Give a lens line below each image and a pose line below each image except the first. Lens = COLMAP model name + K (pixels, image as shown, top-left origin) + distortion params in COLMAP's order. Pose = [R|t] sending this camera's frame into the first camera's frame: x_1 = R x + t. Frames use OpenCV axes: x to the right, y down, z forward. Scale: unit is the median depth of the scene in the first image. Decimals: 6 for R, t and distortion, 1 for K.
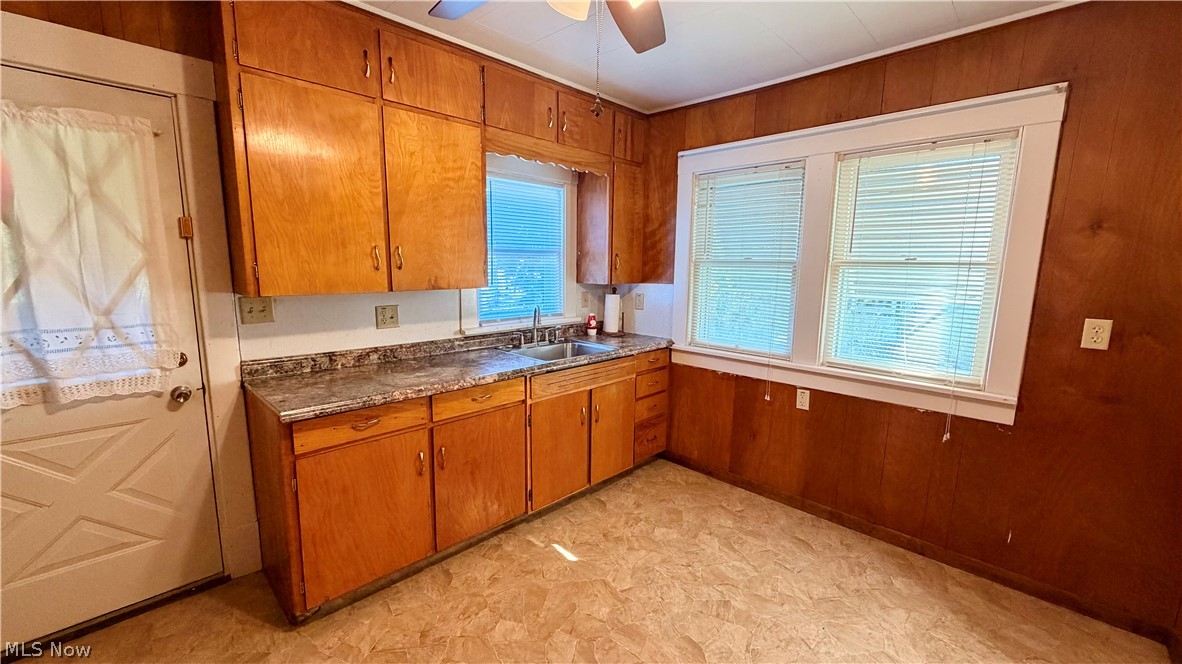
lens RADIAL K [[478.1, 0, 586.2], [0, 478.1, 331.2], [0, 0, 1]] dist [0.031478, -0.000093]
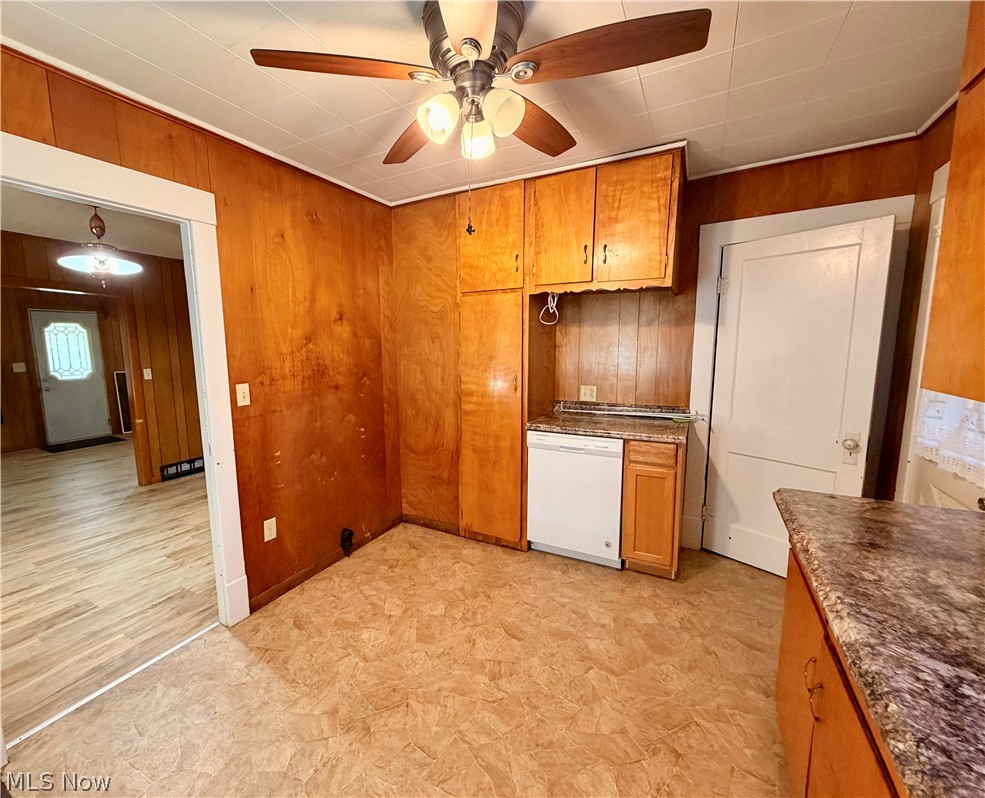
lens RADIAL K [[423.8, 0, 452.5], [0, 423.8, 398.7], [0, 0, 1]] dist [-0.000377, 0.000049]
pose [[-0.967379, 0.039492, -0.250236, 0.378691], [-0.028071, 0.964981, 0.260814, -0.152679], [0.251773, 0.259330, -0.932394, 1.098542]]
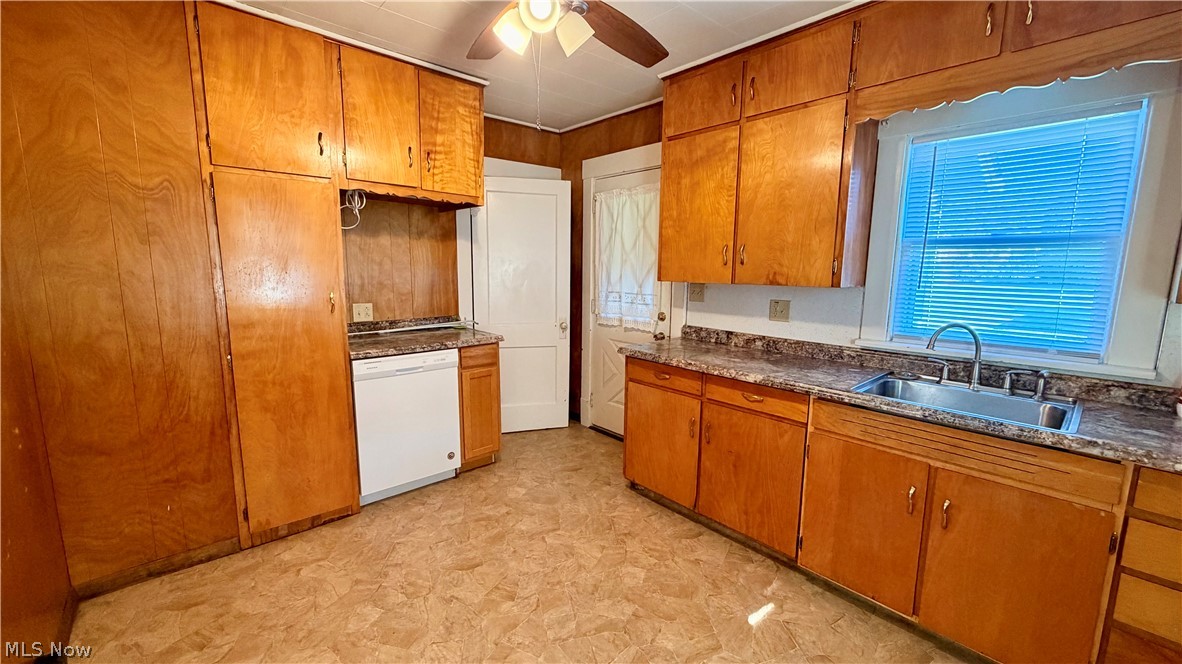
lens RADIAL K [[469.1, 0, 589.9], [0, 469.1, 331.7], [0, 0, 1]] dist [-0.000625, -0.000156]
pose [[-0.056719, 0.134775, -0.989252, 0.758162], [-0.151613, 0.978192, 0.141961, -0.079659], [0.986811, 0.158035, -0.035049, 0.734167]]
